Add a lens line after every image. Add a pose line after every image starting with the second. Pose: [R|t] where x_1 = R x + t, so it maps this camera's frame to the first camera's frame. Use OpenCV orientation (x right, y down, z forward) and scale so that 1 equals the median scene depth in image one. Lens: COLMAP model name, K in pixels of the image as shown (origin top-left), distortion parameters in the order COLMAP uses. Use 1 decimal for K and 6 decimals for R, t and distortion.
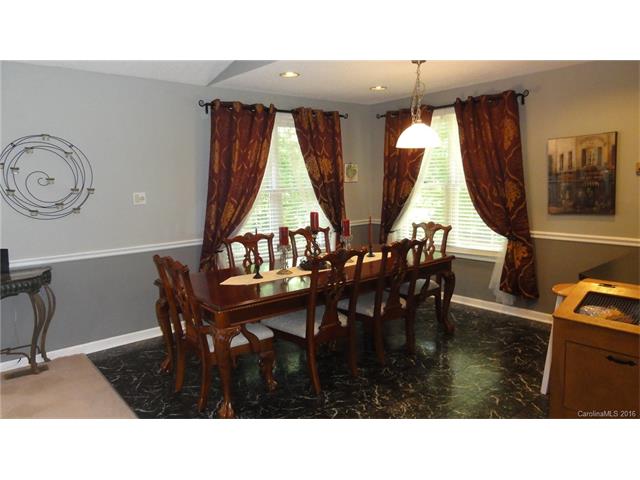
lens RADIAL K [[453.9, 0, 322.7], [0, 453.9, 237.9], [0, 0, 1]] dist [0.000139, 0.002288]
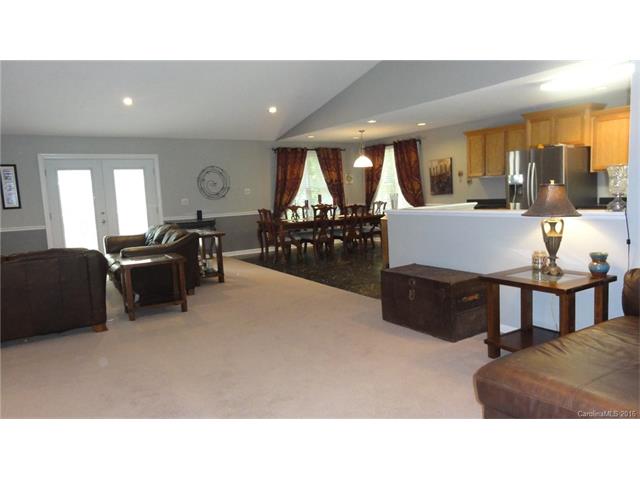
lens RADIAL K [[453.9, 0, 322.7], [0, 453.9, 237.9], [0, 0, 1]] dist [0.000139, 0.002288]
pose [[0.991397, -0.007383, -0.130682, 0.260519], [0.004840, 0.999793, -0.019762, 0.183795], [0.130801, 0.018959, 0.991227, -1.158679]]
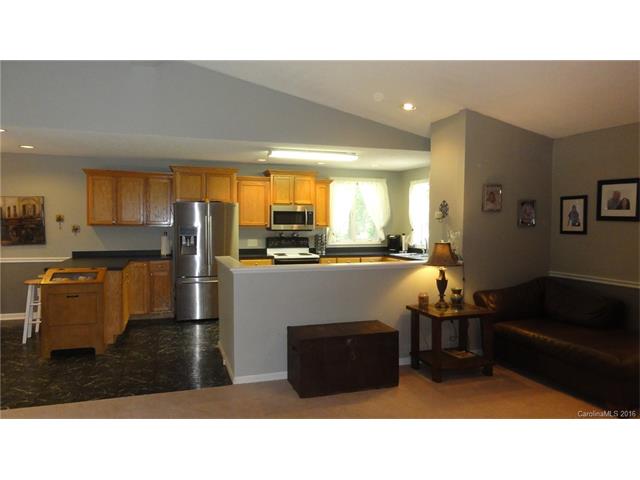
lens RADIAL K [[453.9, 0, 322.7], [0, 453.9, 237.9], [0, 0, 1]] dist [0.000139, 0.002288]
pose [[0.361449, -0.003298, 0.932386, -0.504999], [0.104656, 0.993818, -0.037056, 0.085681], [-0.926500, 0.110974, 0.359560, -0.514579]]
